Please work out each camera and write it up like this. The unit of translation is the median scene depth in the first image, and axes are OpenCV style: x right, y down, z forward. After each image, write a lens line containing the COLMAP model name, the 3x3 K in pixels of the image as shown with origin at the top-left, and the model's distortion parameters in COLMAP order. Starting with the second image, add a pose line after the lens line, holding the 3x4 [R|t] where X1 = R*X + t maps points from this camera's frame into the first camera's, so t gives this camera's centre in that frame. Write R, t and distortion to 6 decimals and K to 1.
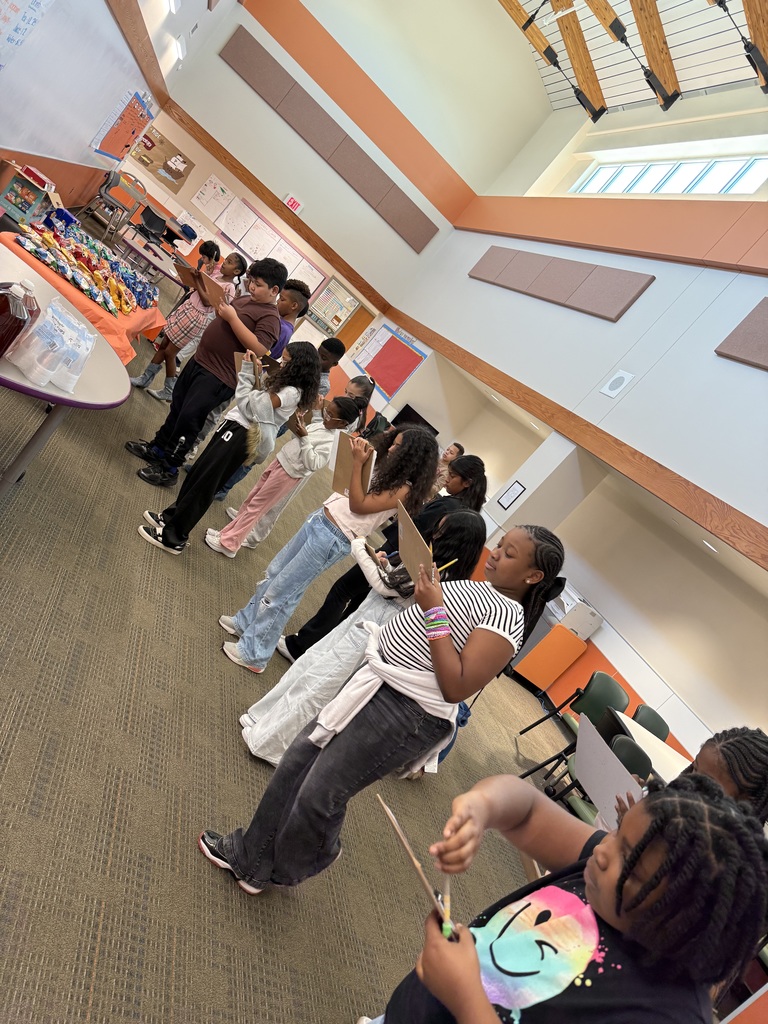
lens RADIAL K [[718.5, 0, 386.3], [0, 718.5, 519.5], [0, 0, 1]] dist [-0.005638, -0.009405]
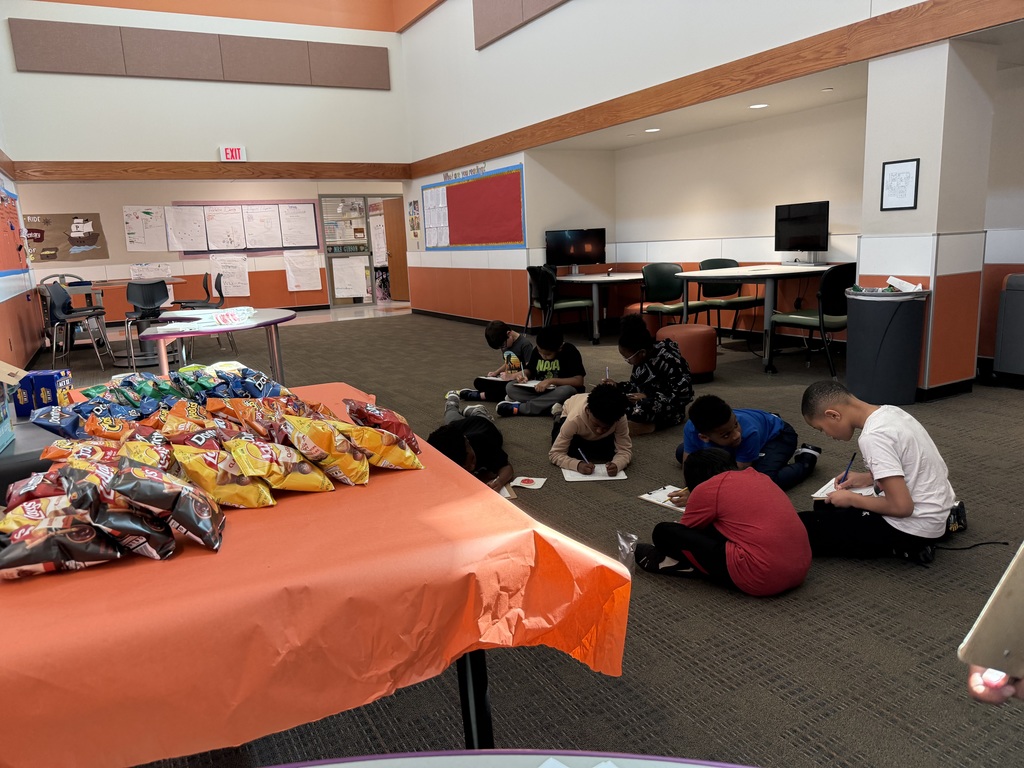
lens RADIAL K [[718.5, 0, 504.6], [0, 718.5, 381.5], [0, 0, 1]] dist [-0.005638, -0.009405]
pose [[0.706922, -0.707206, 0.010958, -0.096440], [0.706152, 0.706578, 0.045782, -0.093741], [-0.040120, -0.024626, 0.998891, 0.209172]]
